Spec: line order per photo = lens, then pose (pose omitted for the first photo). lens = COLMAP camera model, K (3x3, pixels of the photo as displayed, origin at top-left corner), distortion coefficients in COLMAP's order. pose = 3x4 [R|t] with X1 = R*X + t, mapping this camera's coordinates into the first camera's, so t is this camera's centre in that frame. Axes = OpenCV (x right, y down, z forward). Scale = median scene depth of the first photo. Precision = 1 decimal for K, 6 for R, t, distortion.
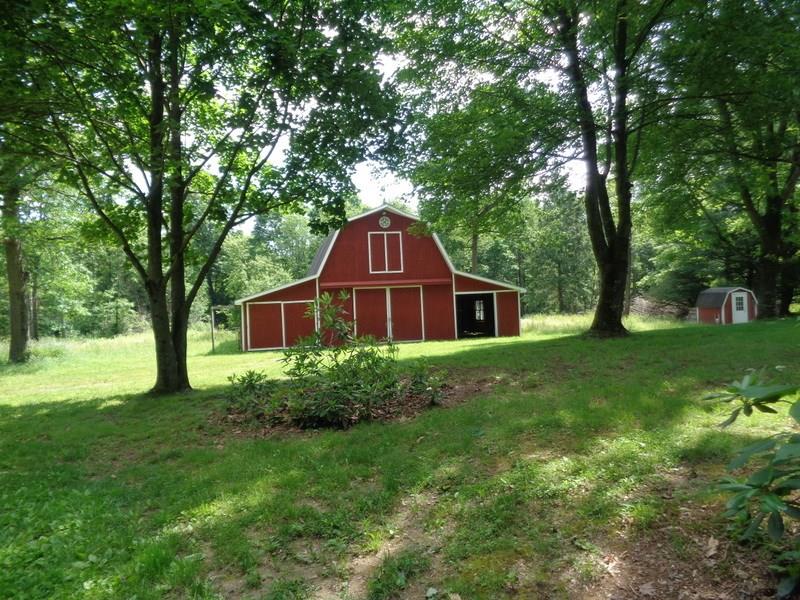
lens RADIAL K [[595.1, 0, 400.0], [0, 595.1, 300.0], [0, 0, 1]] dist [-0.005832, -0.002886]
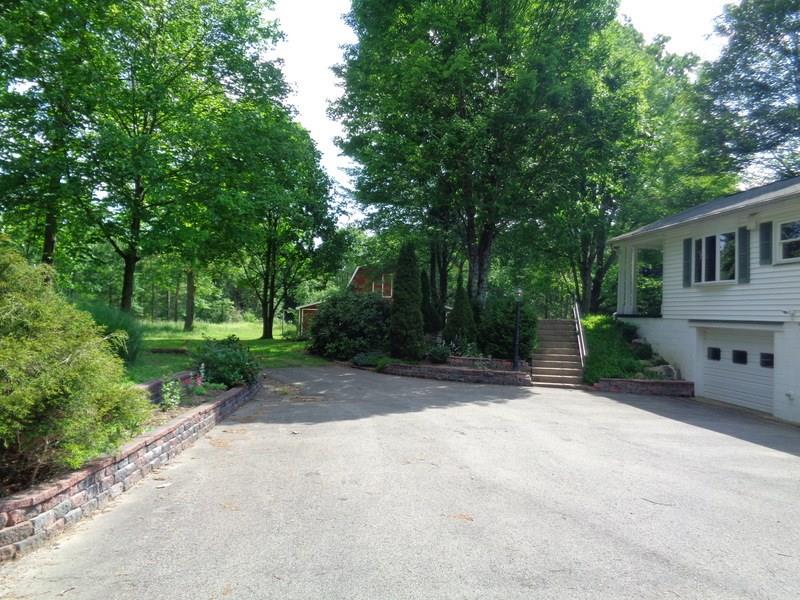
lens RADIAL K [[595.1, 0, 400.0], [0, 595.1, 300.0], [0, 0, 1]] dist [-0.005832, -0.002886]
pose [[0.990385, 0.071714, -0.118295, 0.143374], [-0.073456, 0.997244, -0.010427, -0.014941], [0.117222, 0.019016, 0.992924, -0.439031]]
